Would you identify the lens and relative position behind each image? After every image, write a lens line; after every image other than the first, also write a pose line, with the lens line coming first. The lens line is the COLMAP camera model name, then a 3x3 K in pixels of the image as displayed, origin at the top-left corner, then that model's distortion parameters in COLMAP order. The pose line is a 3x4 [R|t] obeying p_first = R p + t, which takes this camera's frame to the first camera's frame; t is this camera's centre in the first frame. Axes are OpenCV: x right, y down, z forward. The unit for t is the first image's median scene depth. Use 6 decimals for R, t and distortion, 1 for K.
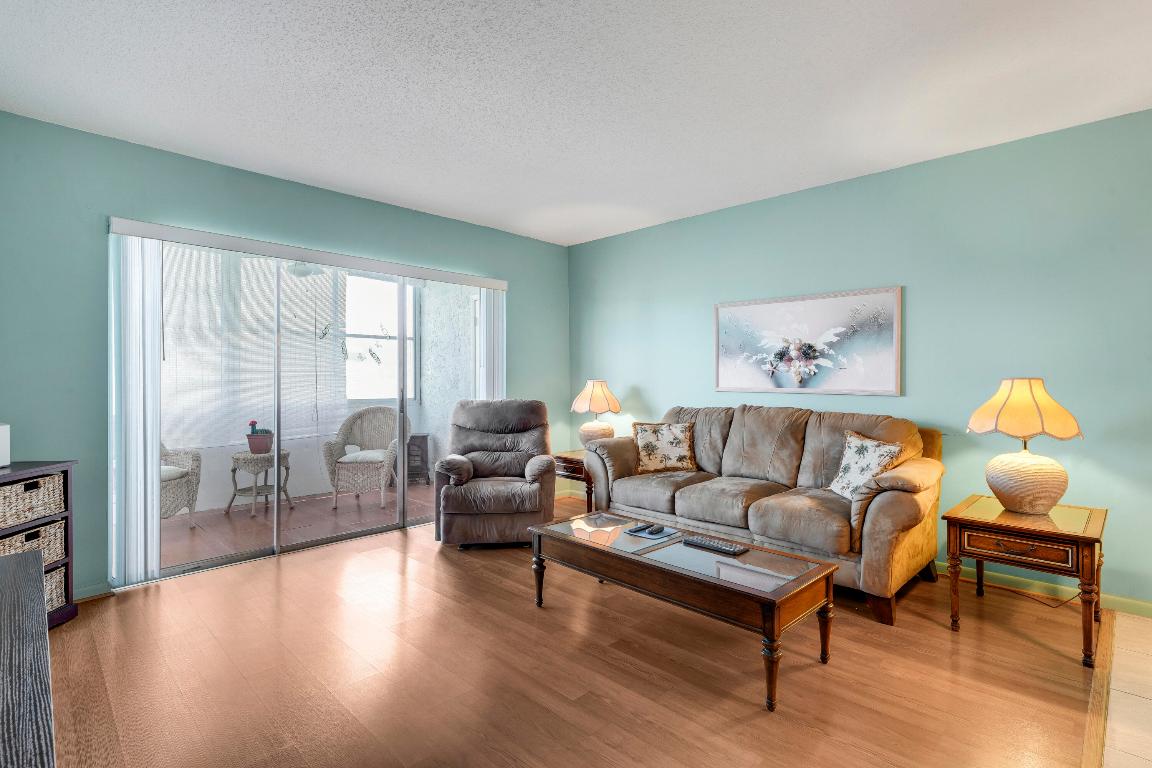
lens RADIAL K [[566.2, 0, 576.0], [0, 566.2, 384.0], [0, 0, 1]] dist [0.000782, -0.000136]
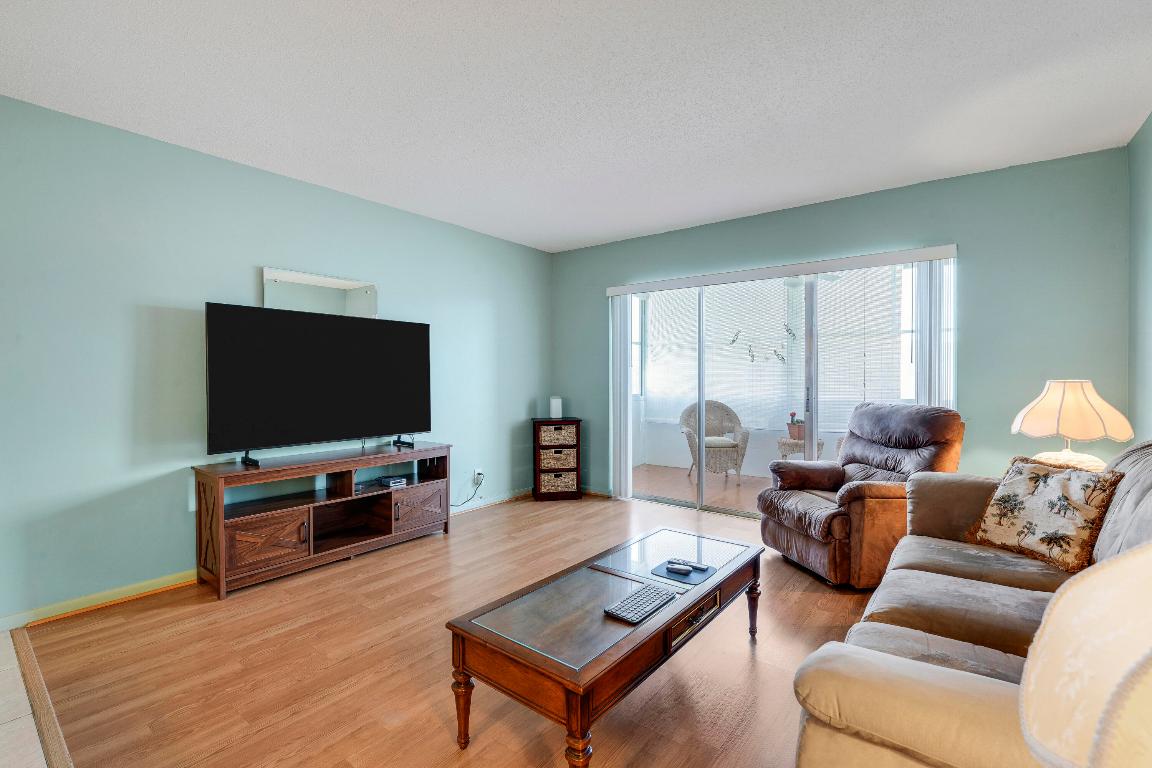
lens RADIAL K [[505.6, 0, 576.0], [0, 505.6, 384.0], [0, 0, 1]] dist [-0.000570, -0.000107]
pose [[0.111034, 0.013801, -0.993721, 0.562018], [-0.015336, 0.999808, 0.012172, -0.001811], [0.993698, 0.013888, 0.111224, 0.528224]]
